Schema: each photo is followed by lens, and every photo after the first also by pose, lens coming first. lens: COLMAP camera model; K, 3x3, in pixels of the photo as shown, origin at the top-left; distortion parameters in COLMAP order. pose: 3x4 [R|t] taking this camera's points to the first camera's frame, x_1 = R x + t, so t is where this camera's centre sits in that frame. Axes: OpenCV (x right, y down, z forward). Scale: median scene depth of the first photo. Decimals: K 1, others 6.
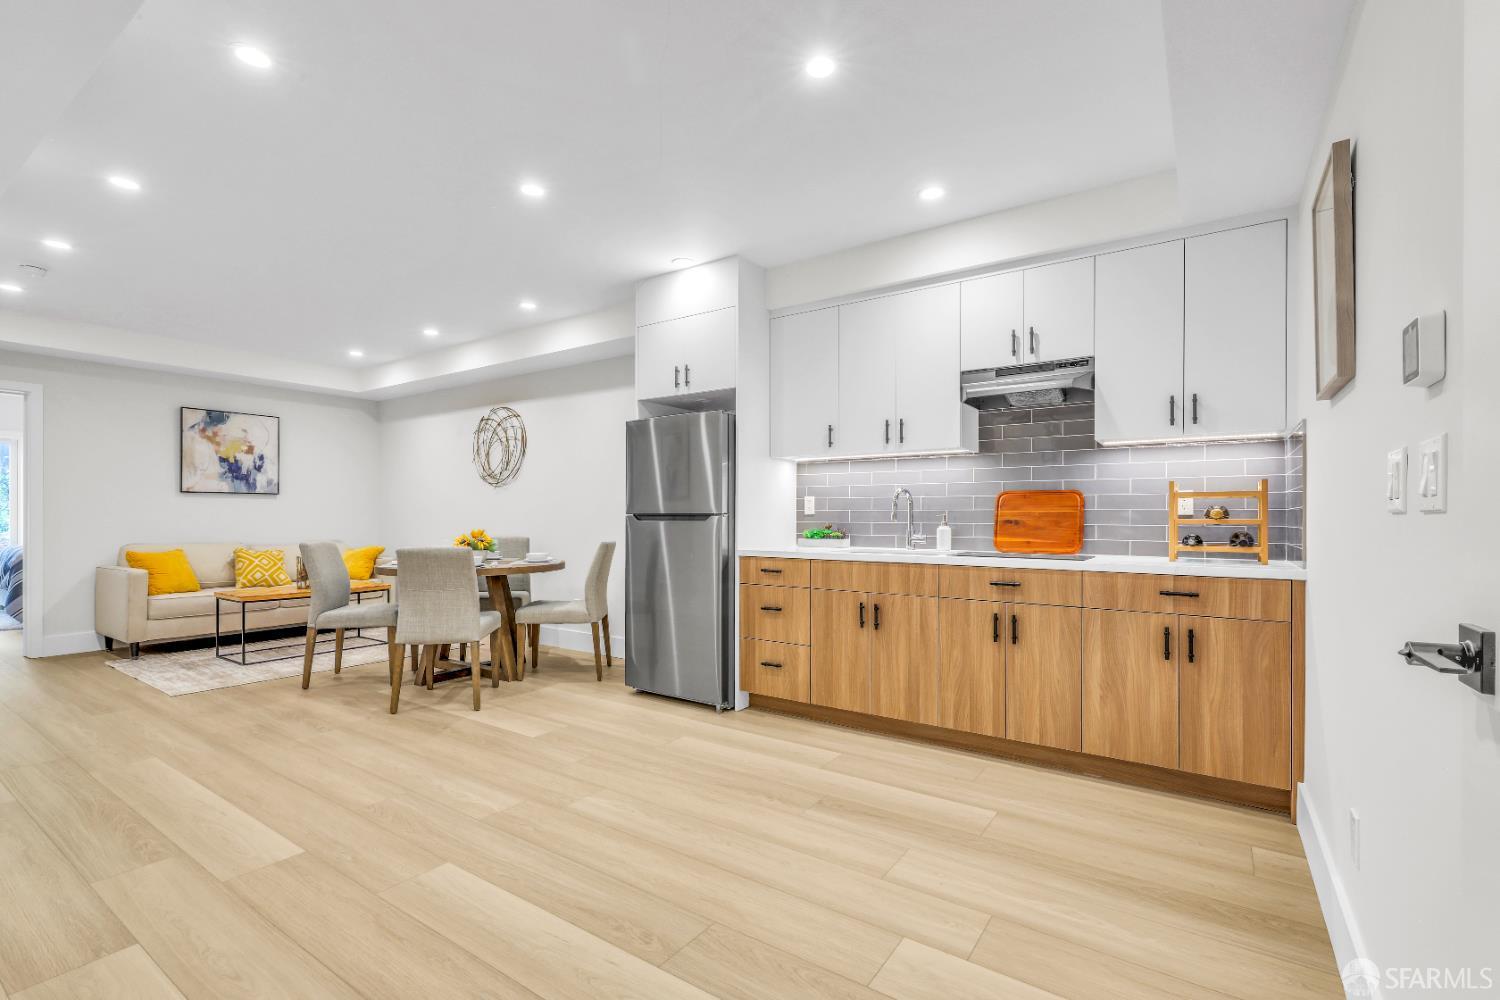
lens RADIAL K [[668.7, 0, 744.2], [0, 668.7, 515.9], [0, 0, 1]] dist [-0.000312, 0.000114]
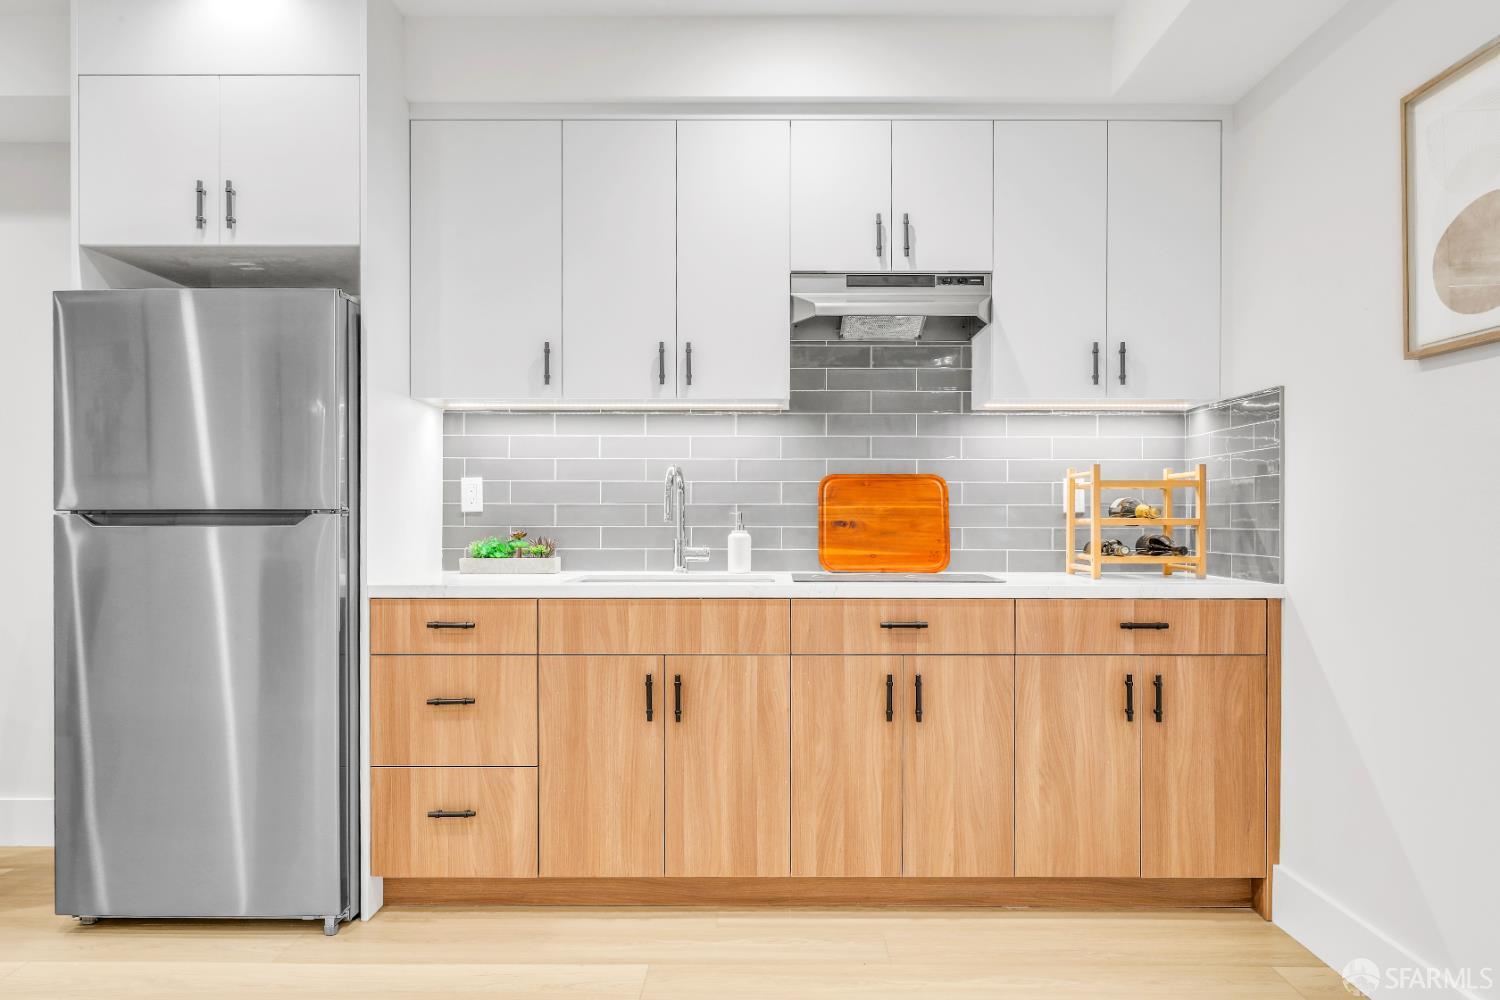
lens RADIAL K [[1039.1, 0, 760.8], [0, 1039.1, 522.0], [0, 0, 1]] dist [-0.001167, 0.001551]
pose [[0.824334, -0.004360, 0.566087, -0.199358], [0.000817, 0.999978, 0.006513, 0.000891], [-0.566103, -0.004906, 0.824320, 0.227817]]
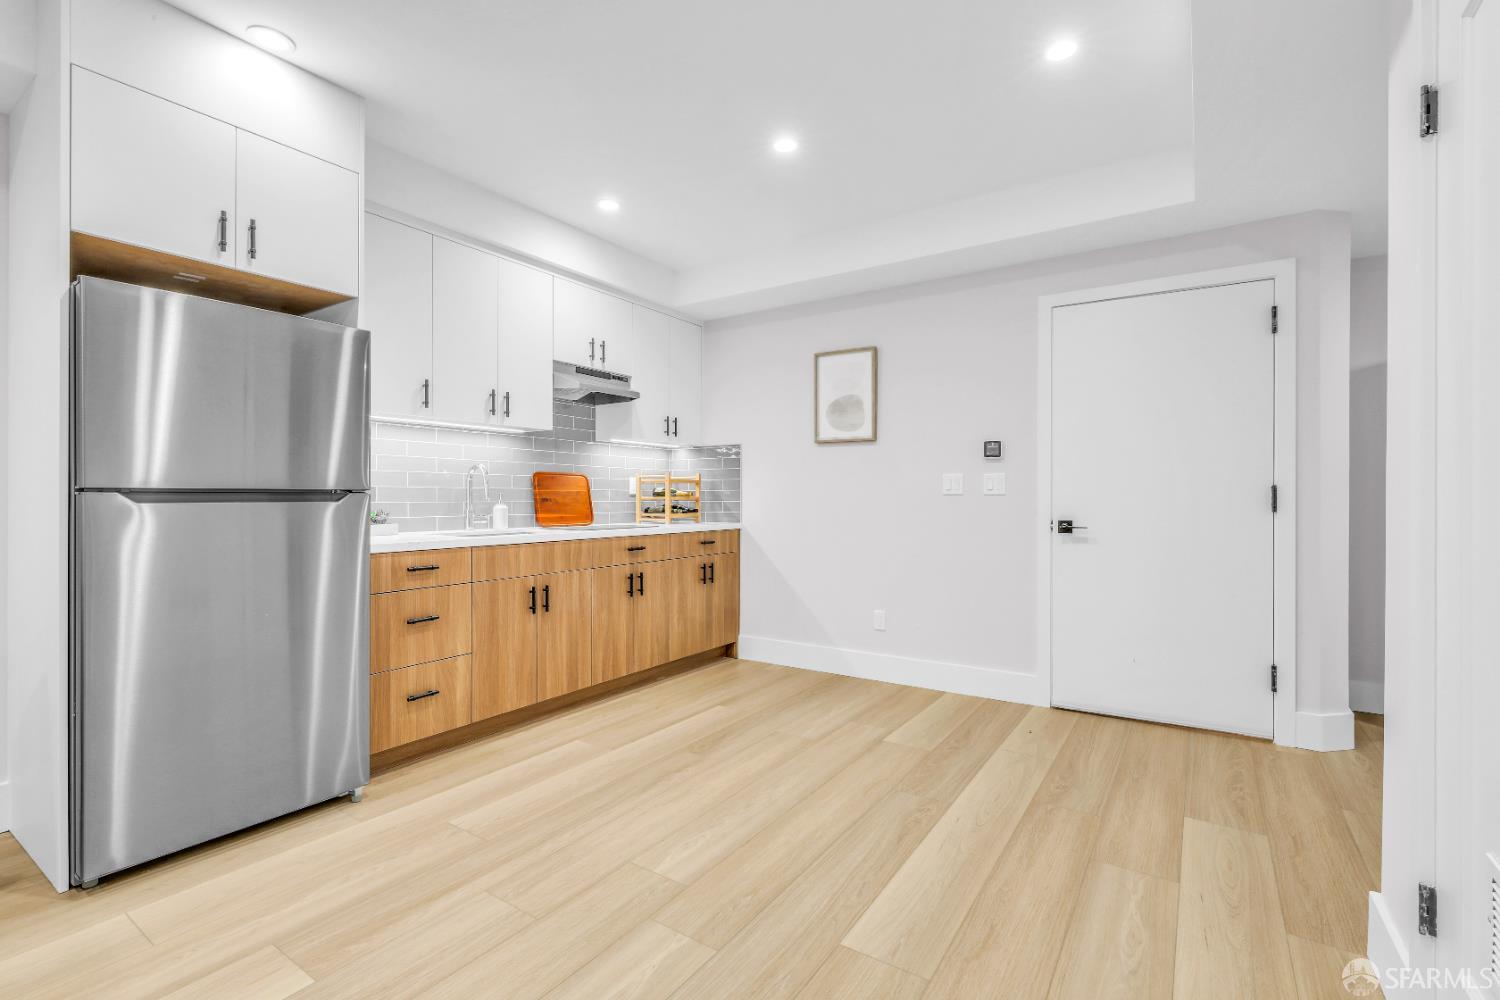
lens RADIAL K [[677.2, 0, 750.0], [0, 677.2, 500.0], [0, 0, 1]] dist [-0.000083, -0.000093]
pose [[-0.014267, -0.006287, 0.999878, -0.686347], [-0.001562, 0.999979, 0.006266, 0.001617], [-0.999897, -0.001473, -0.014277, 0.629565]]
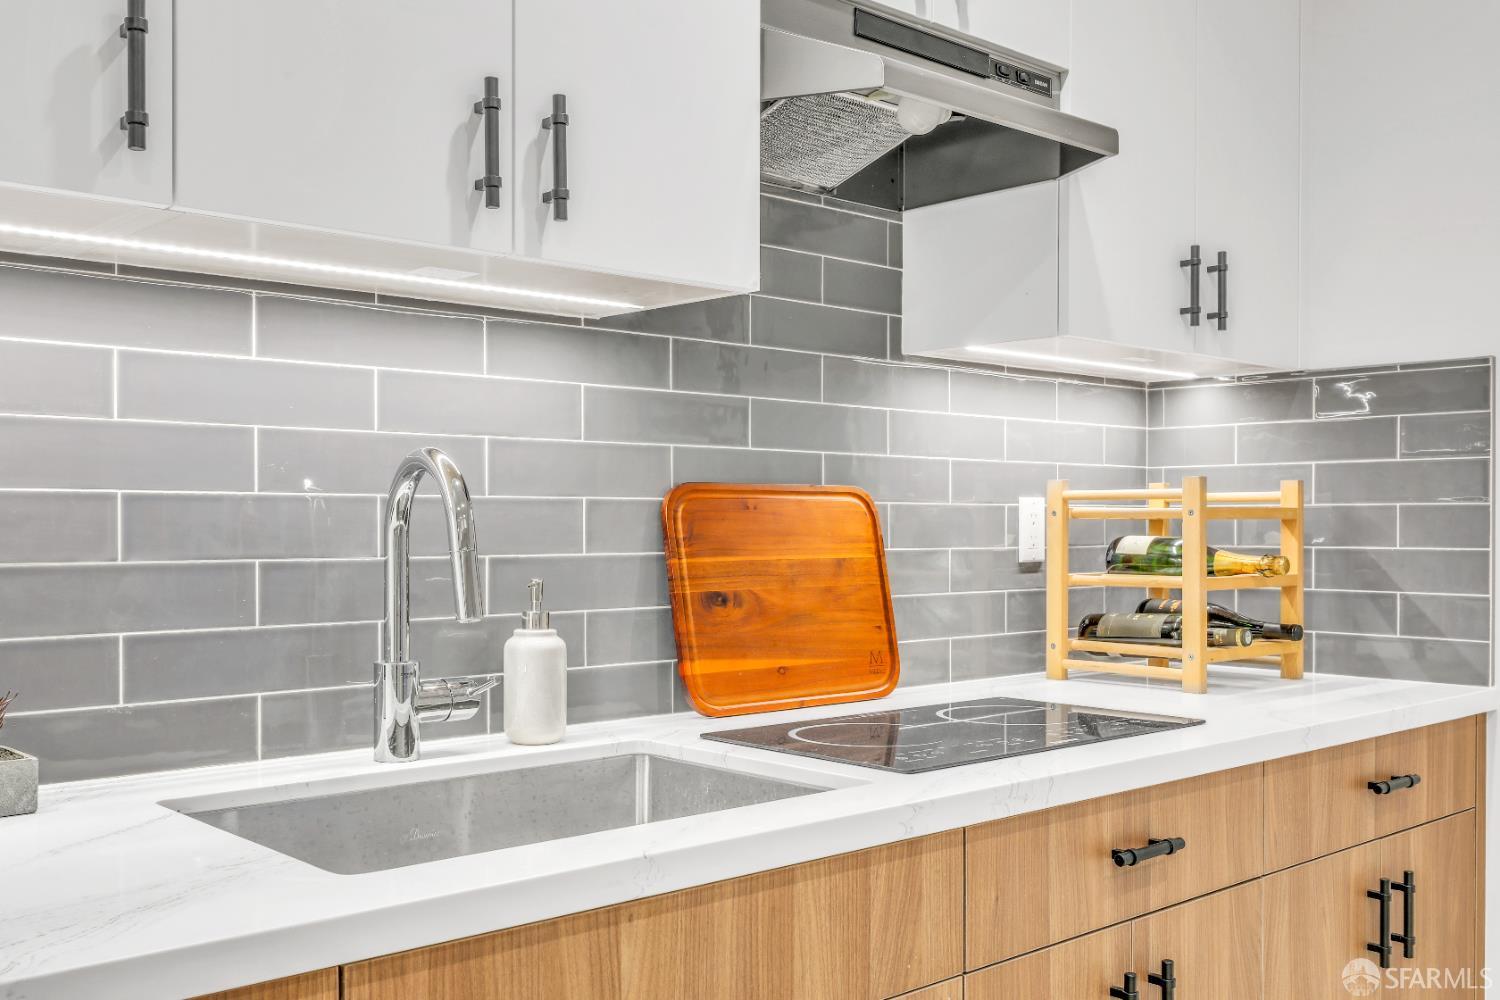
lens RADIAL K [[1450.2, 0, 725.3], [0, 1450.2, 532.2], [0, 0, 1]] dist [-0.007109, -0.003387]
pose [[0.233816, -0.011523, 0.972213, -0.151484], [-0.001203, 0.999926, 0.012141, -0.022877], [-0.972280, -0.004008, 0.233785, 0.803836]]
